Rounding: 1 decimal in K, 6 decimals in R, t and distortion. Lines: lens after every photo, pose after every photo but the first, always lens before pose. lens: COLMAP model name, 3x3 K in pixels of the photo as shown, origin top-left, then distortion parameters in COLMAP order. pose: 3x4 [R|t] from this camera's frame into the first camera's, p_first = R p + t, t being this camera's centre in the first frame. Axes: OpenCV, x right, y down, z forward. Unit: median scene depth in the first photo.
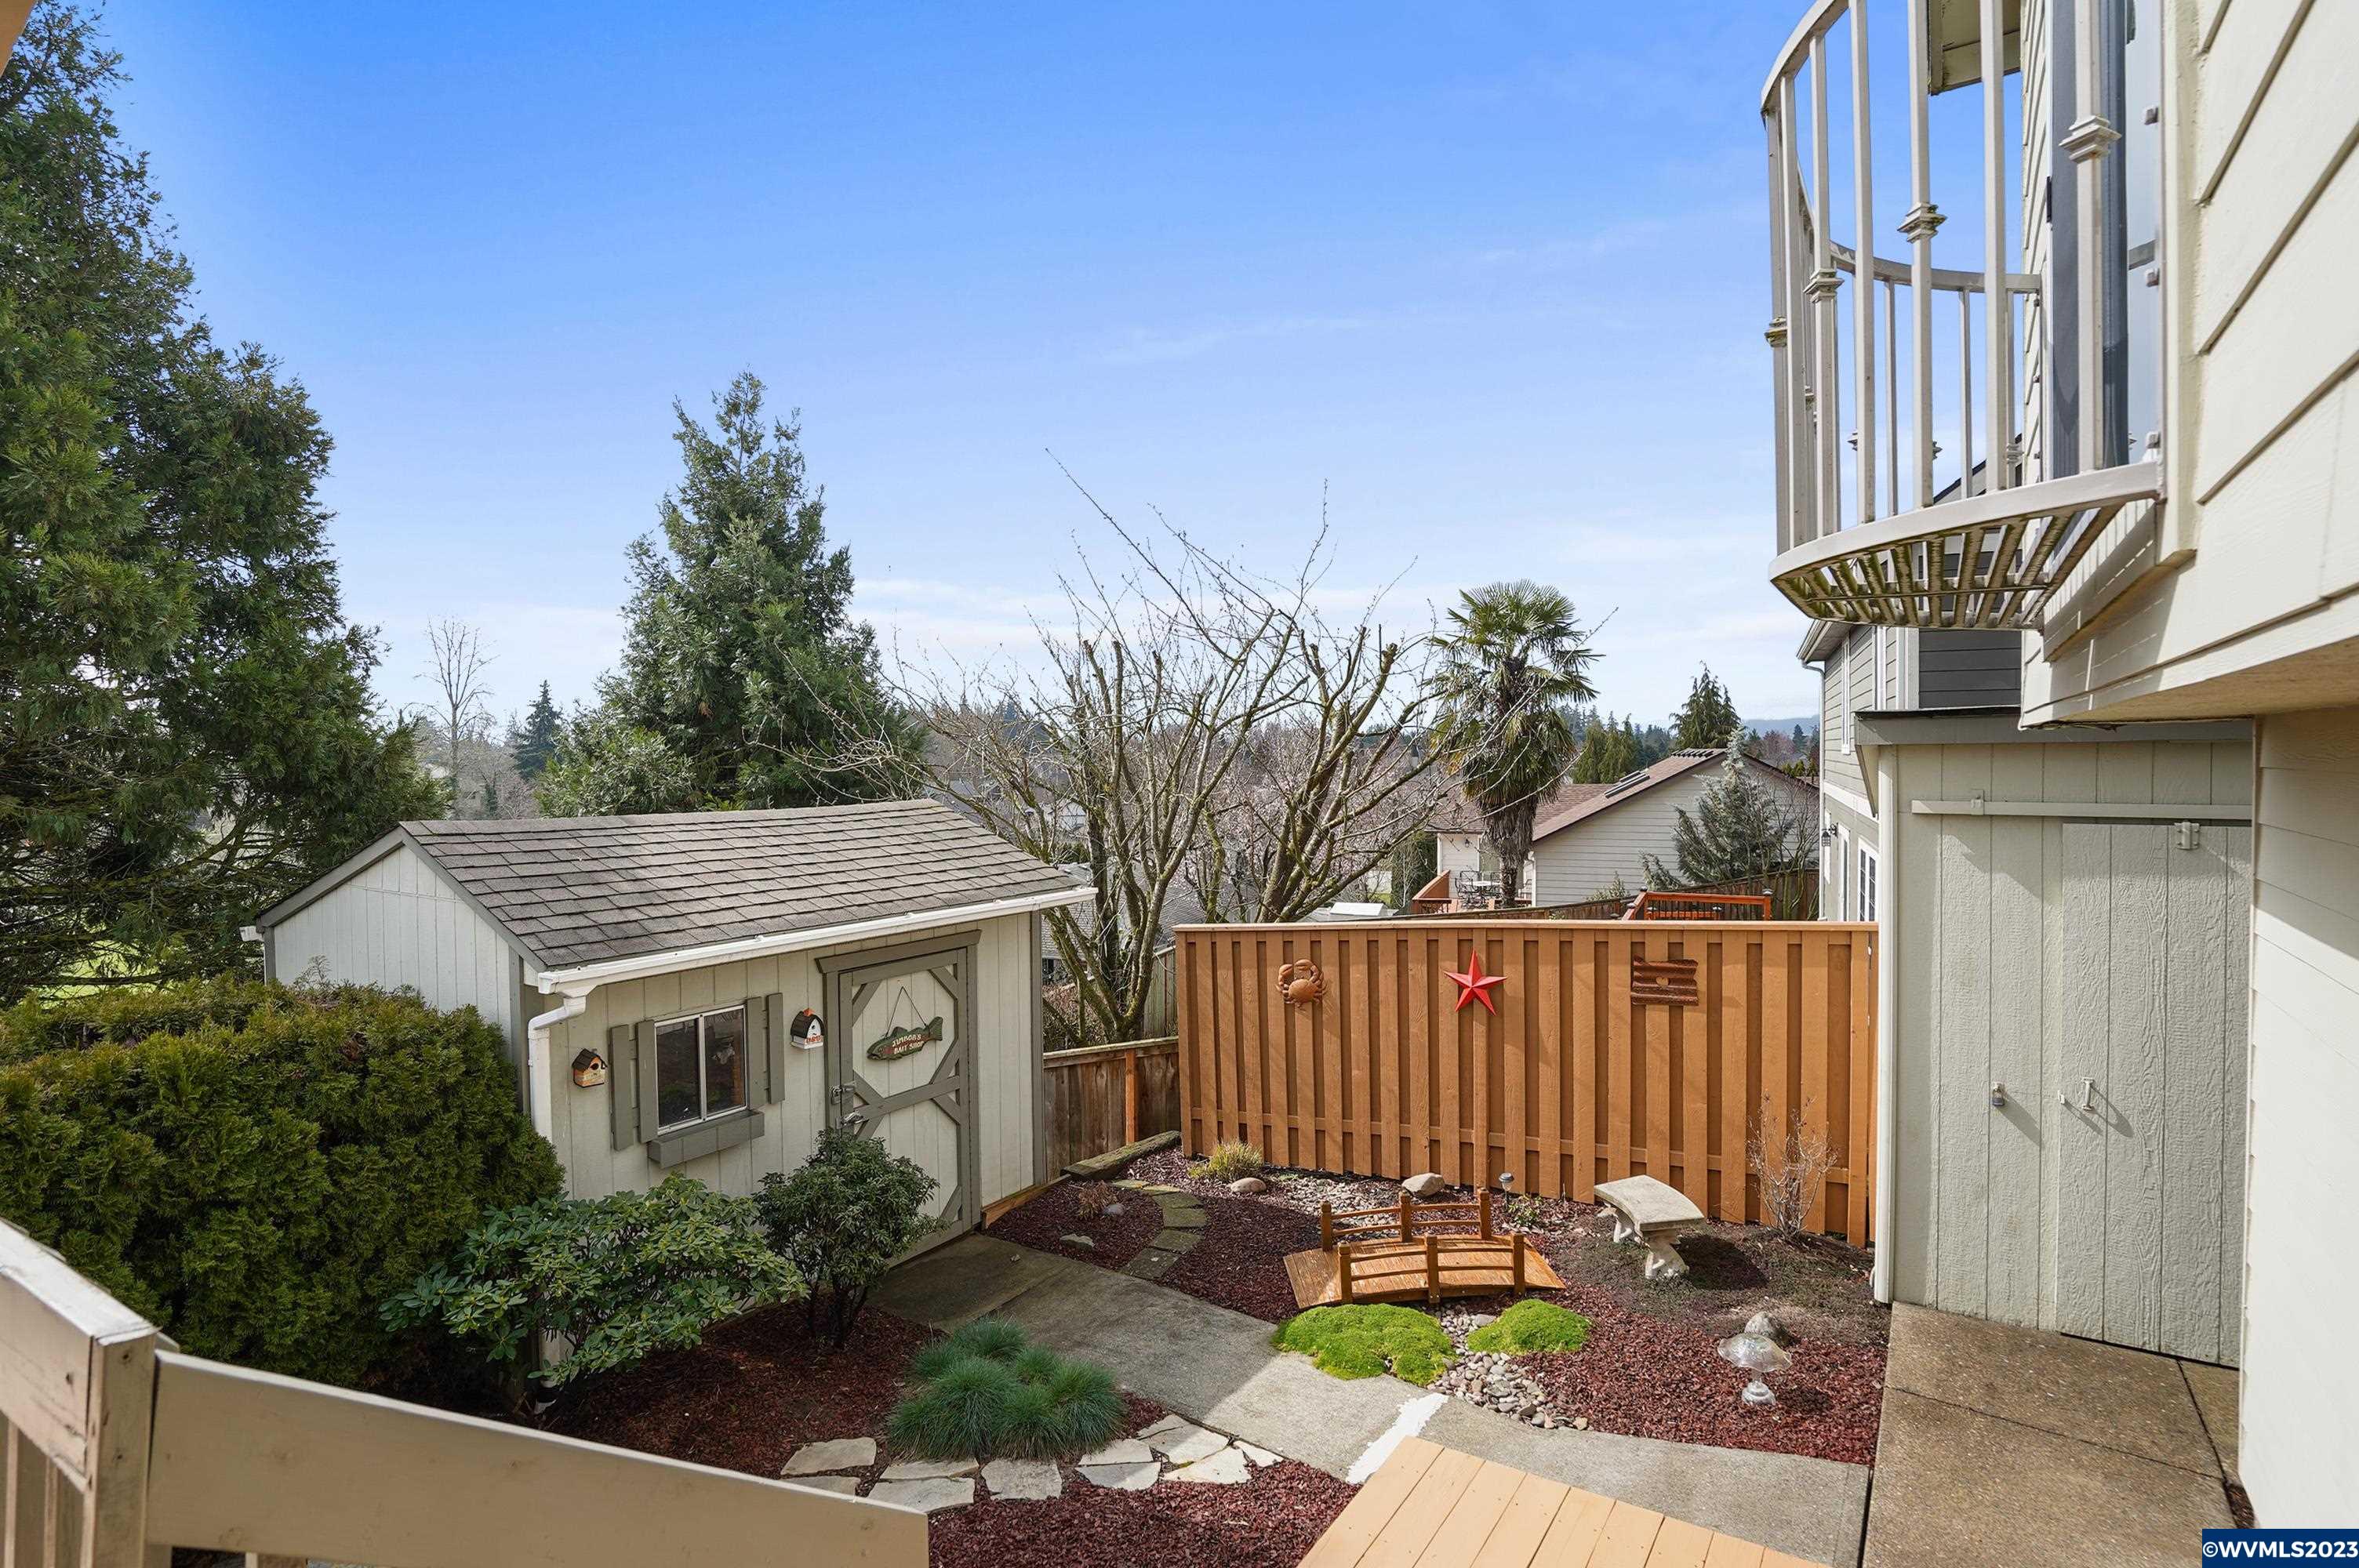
lens RADIAL K [[1144.9, 0, 1196.6], [0, 1144.9, 772.1], [0, 0, 1]] dist [-0.056046, 0.024752]
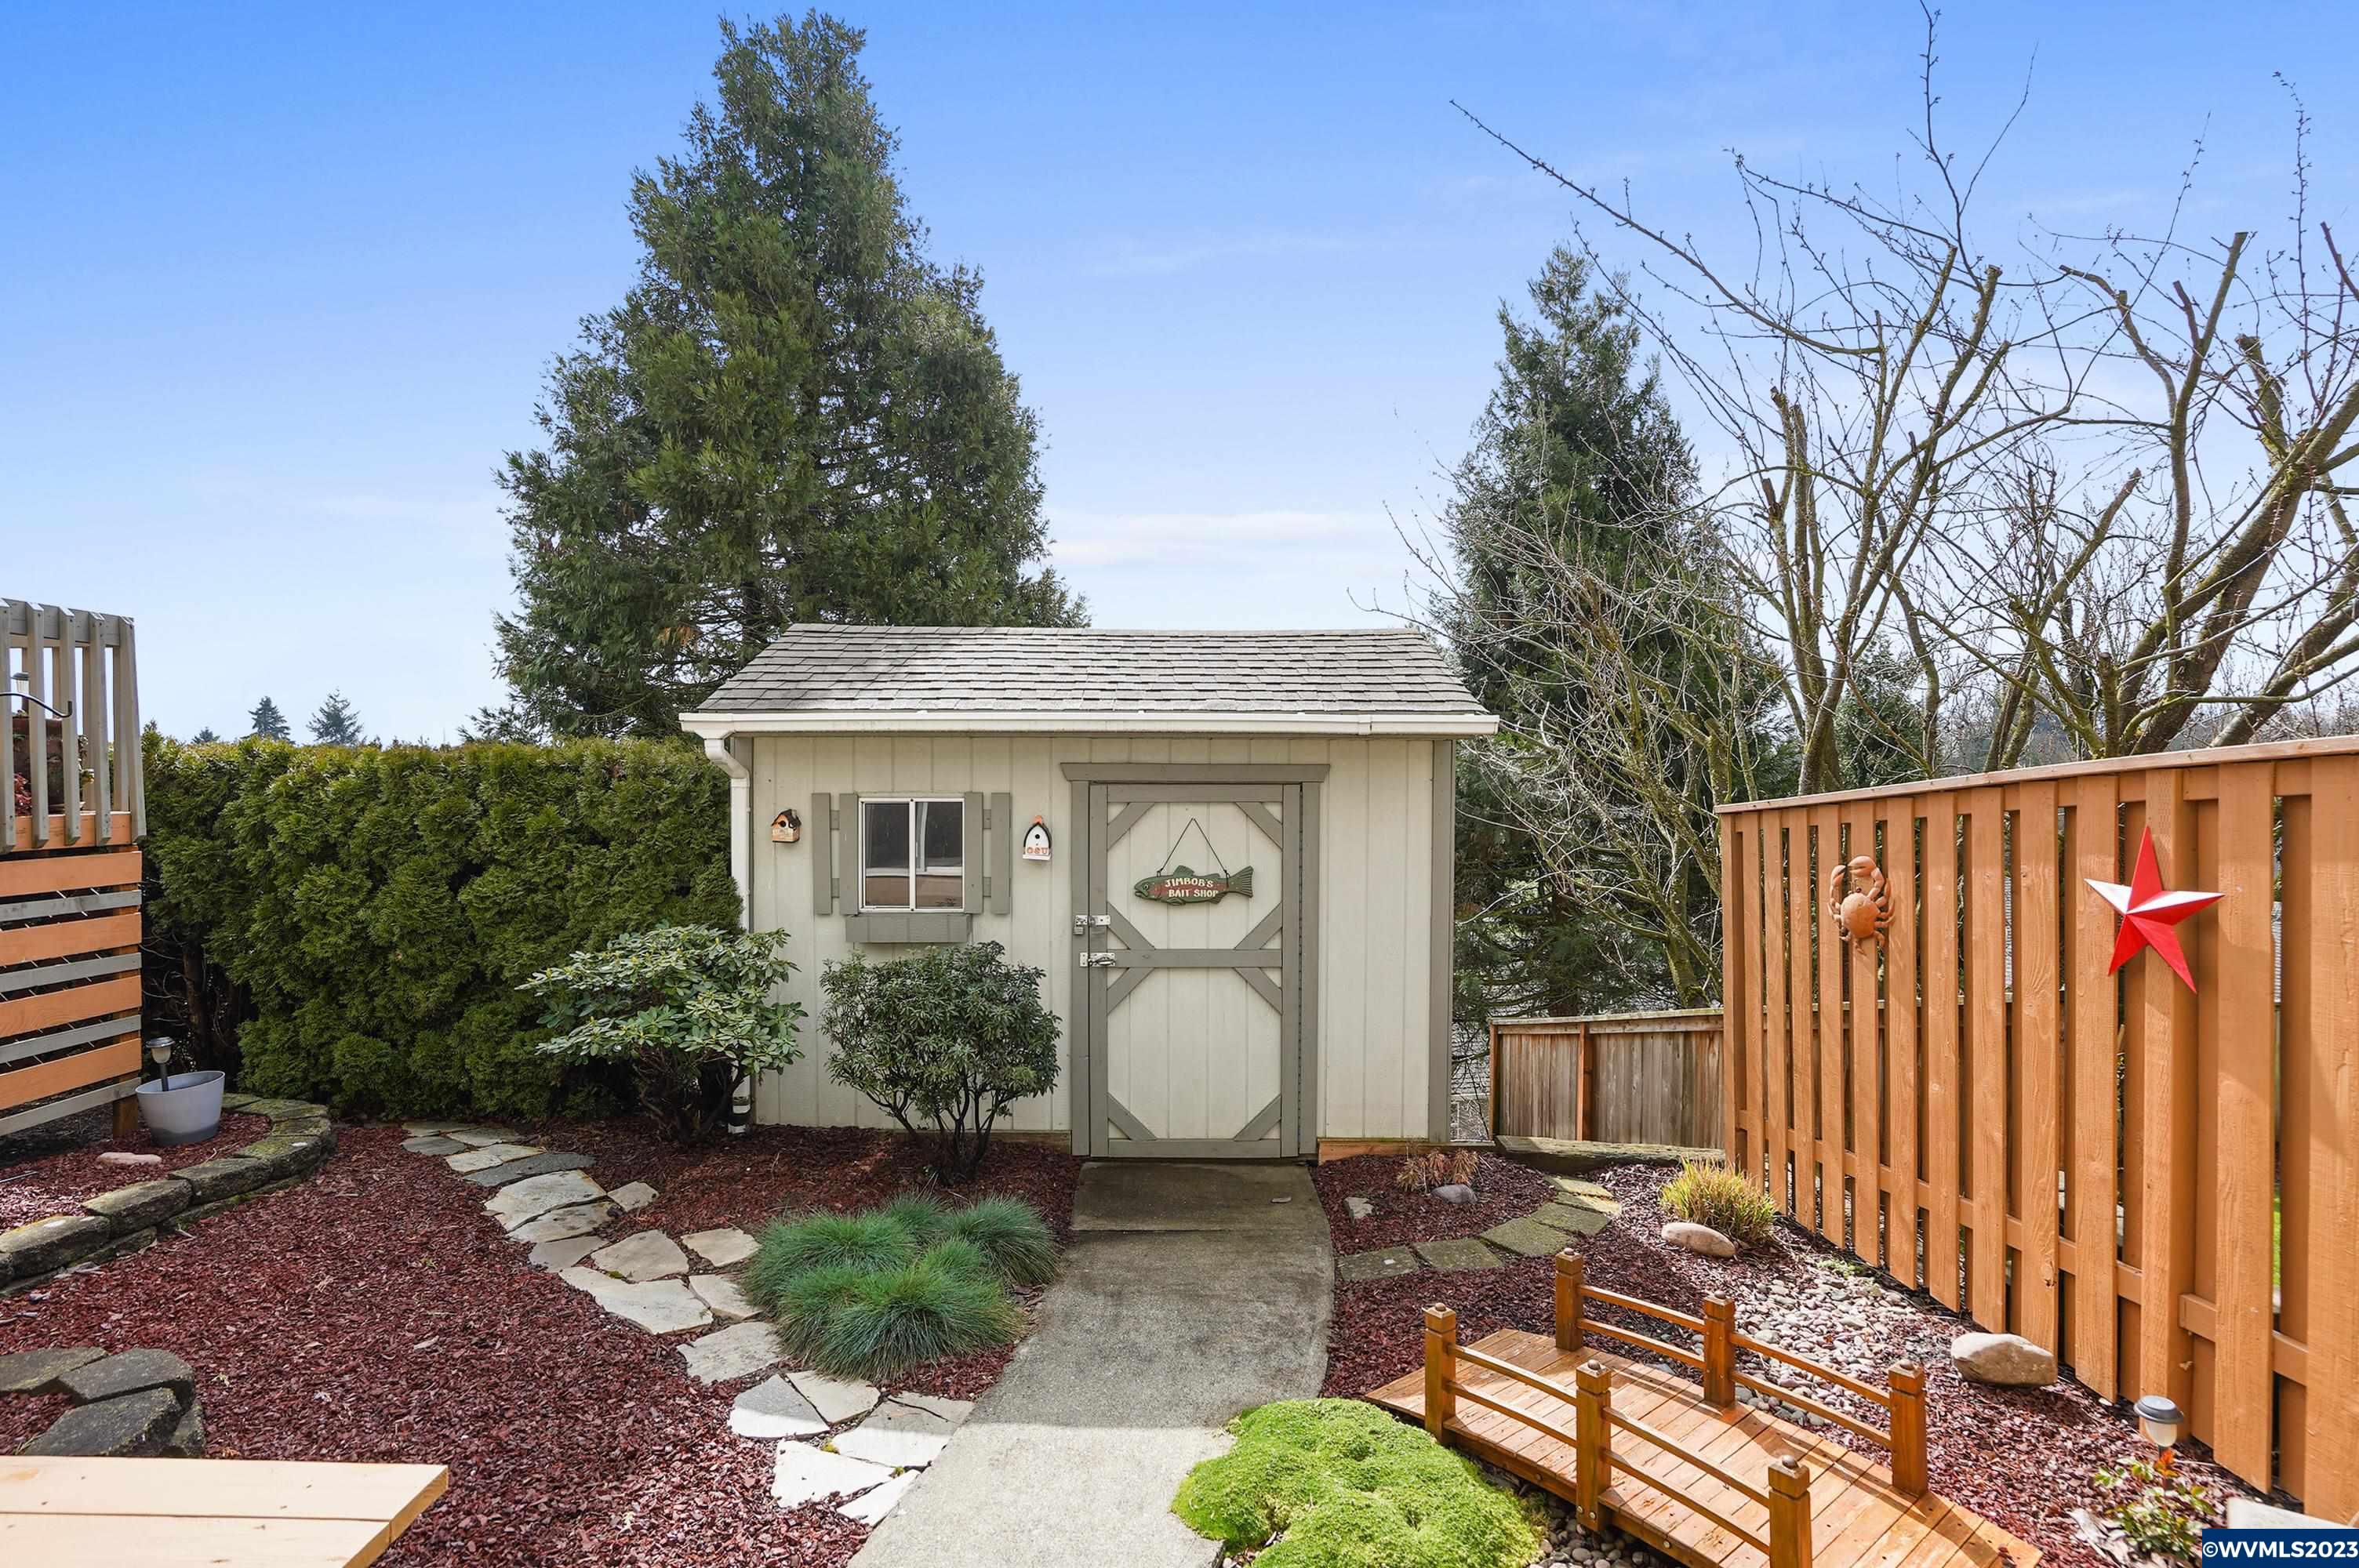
lens RADIAL K [[1144.9, 0, 1196.6], [0, 1144.9, 772.1], [0, 0, 1]] dist [-0.056046, 0.024752]
pose [[0.561785, 0.008670, -0.827238, 0.400745], [-0.017194, 0.999851, -0.001198, 0.150059], [0.827105, 0.014897, 0.561851, 0.522386]]
